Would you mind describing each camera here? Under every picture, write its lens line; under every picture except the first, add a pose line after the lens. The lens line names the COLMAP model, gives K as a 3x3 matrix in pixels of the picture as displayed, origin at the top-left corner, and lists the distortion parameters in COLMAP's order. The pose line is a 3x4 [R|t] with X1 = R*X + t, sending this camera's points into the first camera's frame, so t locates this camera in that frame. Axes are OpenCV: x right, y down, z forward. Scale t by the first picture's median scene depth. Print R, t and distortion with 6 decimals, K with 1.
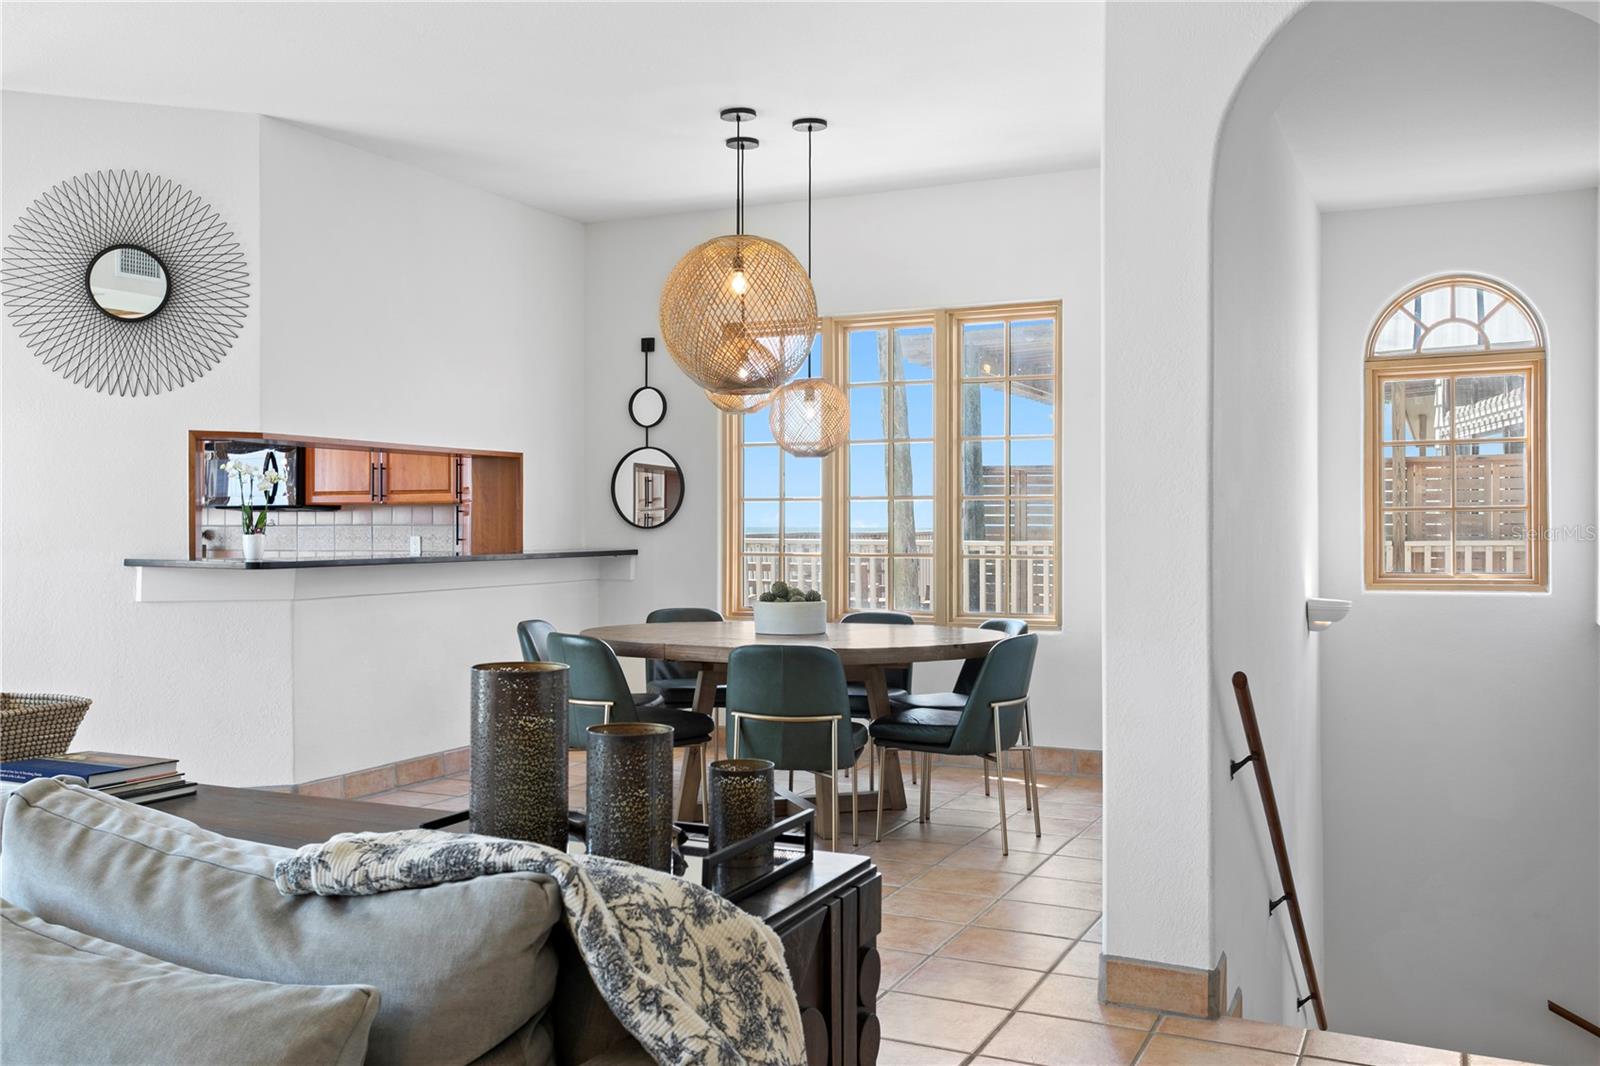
lens RADIAL K [[1412.7, 0, 772.9], [0, 1412.7, 516.2], [0, 0, 1]] dist [-0.008590, -0.002910]
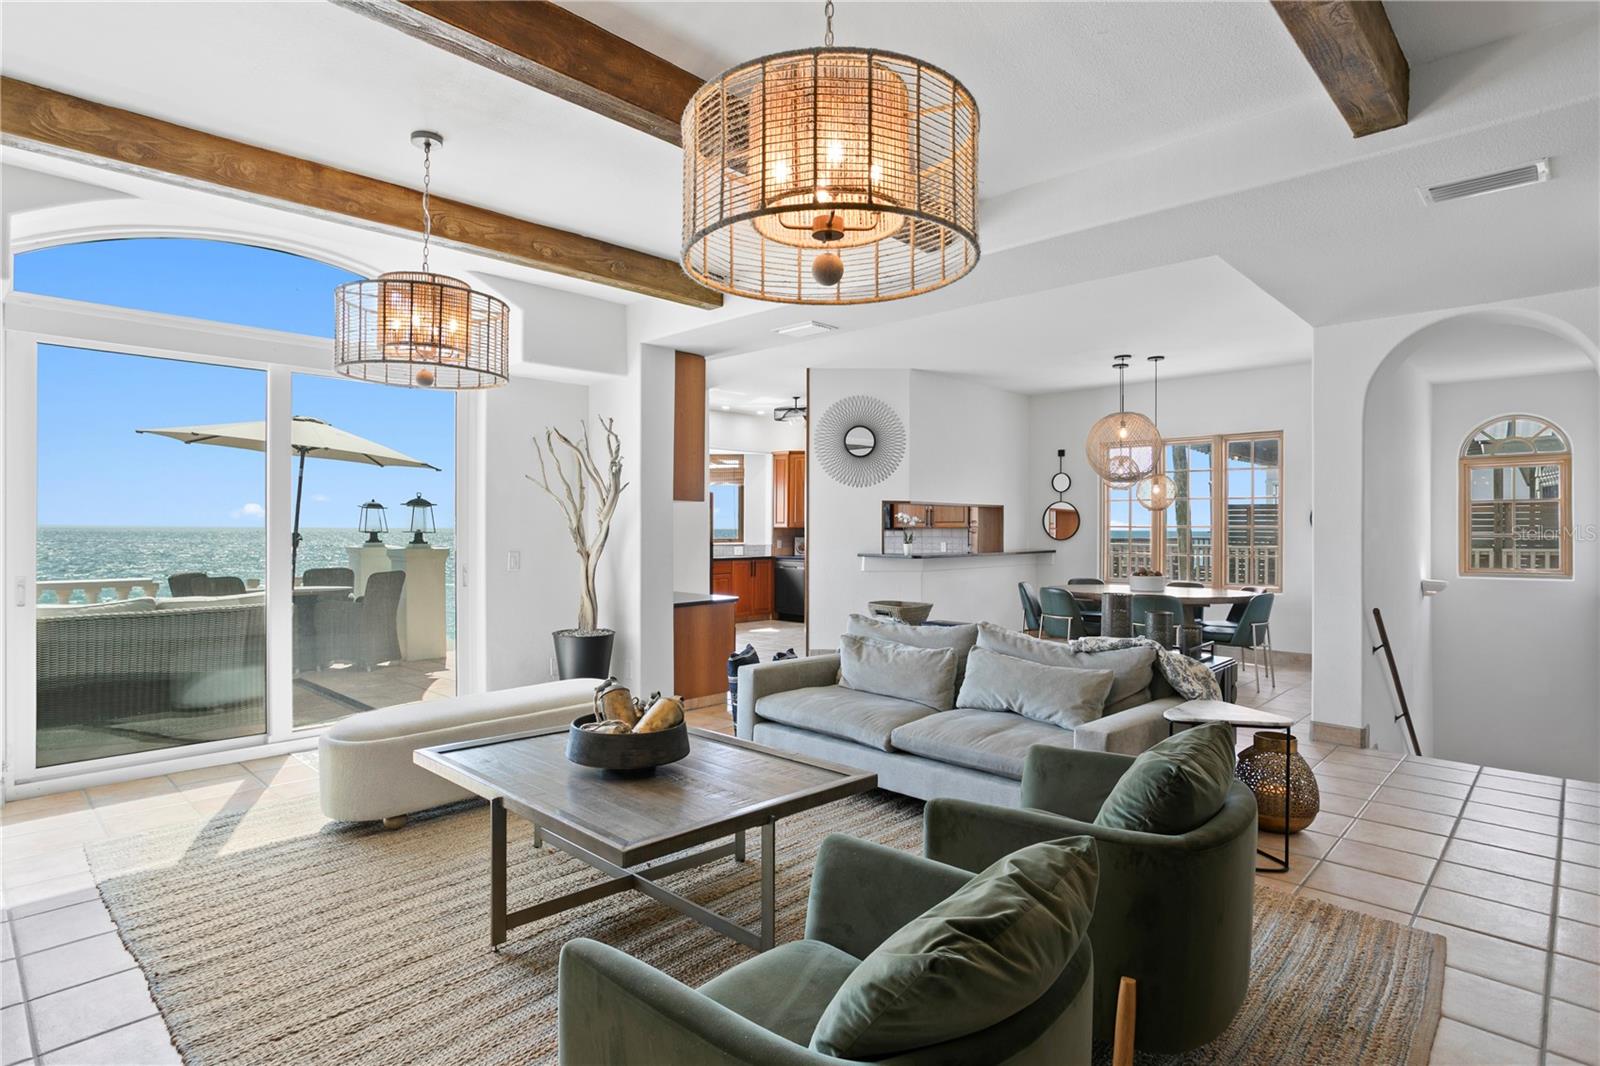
lens RADIAL K [[805.0, 0, 812.9], [0, 805.0, 535.0], [0, 0, 1]] dist [-0.009558, 0.004864]
pose [[0.952057, 0.004851, -0.305883, -0.100808], [-0.001014, 0.999919, 0.012702, -0.019243], [0.305920, -0.011783, 0.951984, -0.357523]]
